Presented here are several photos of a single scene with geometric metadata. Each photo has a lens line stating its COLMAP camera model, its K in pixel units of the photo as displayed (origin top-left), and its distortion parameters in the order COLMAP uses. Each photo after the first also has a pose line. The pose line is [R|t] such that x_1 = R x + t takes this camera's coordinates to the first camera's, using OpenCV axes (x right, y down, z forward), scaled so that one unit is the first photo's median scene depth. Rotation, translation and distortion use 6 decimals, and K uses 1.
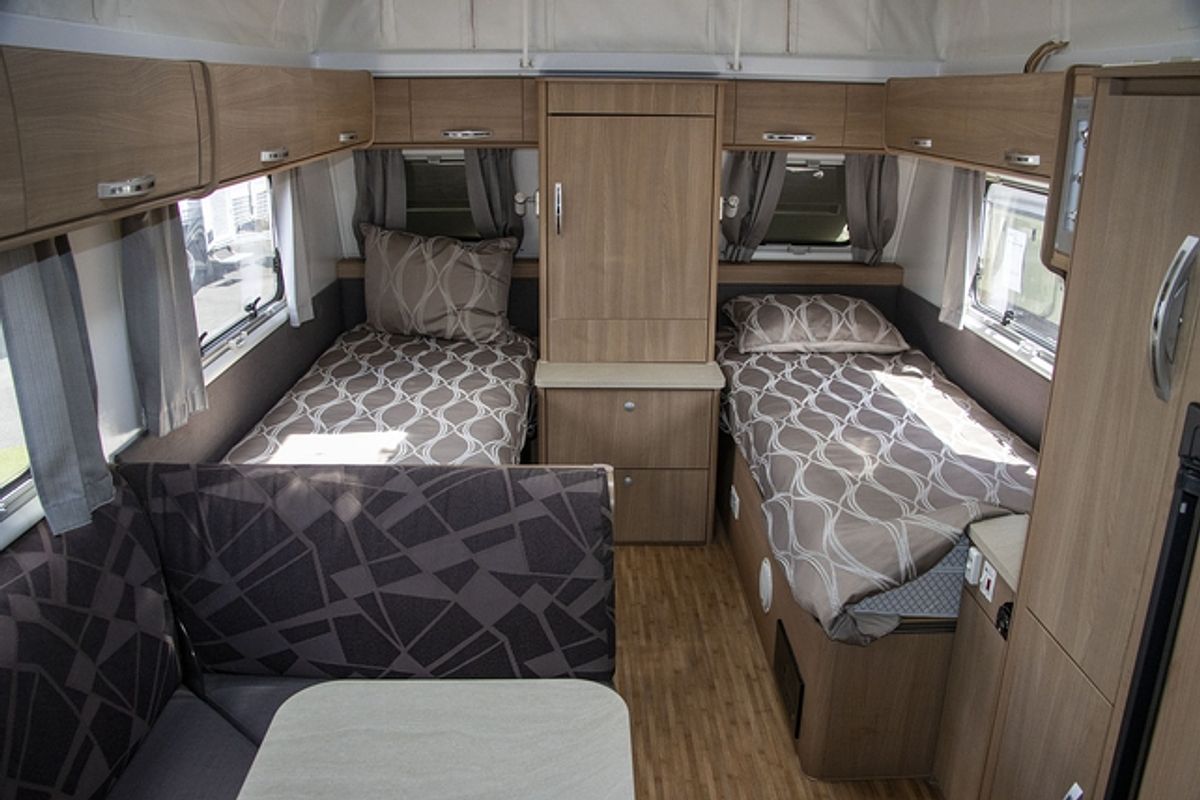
lens RADIAL K [[980.7, 0, 600.0], [0, 980.7, 400.0], [0, 0, 1]] dist [-0.184991, 0.137907]
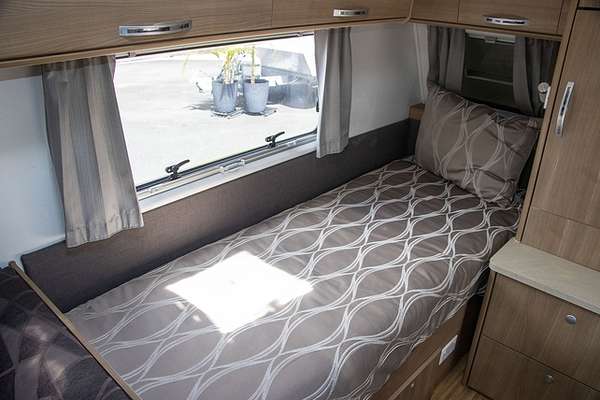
lens RADIAL K [[490.3, 0, 300.0], [0, 490.3, 200.0], [0, 0, 1]] dist [-0.184991, 0.137907]
pose [[0.719452, 0.306276, -0.623366, 0.085986], [-0.228555, 0.951933, 0.203925, -0.137223], [0.655860, -0.004241, 0.754871, 0.445270]]
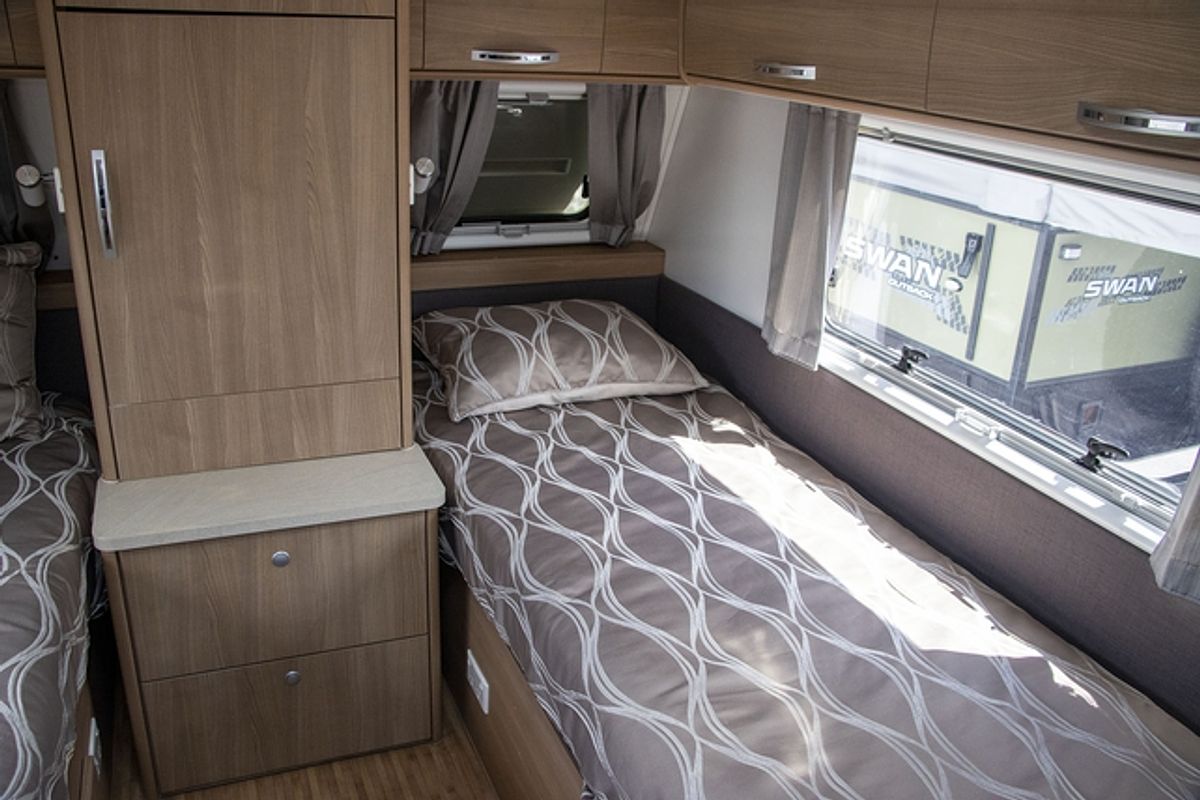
lens RADIAL K [[980.7, 0, 600.0], [0, 980.7, 400.0], [0, 0, 1]] dist [-0.184991, 0.137907]
pose [[0.924511, -0.101633, 0.367357, 0.007122], [0.071607, 0.992946, 0.094499, -0.115609], [-0.374370, -0.061060, 0.925267, 0.422564]]
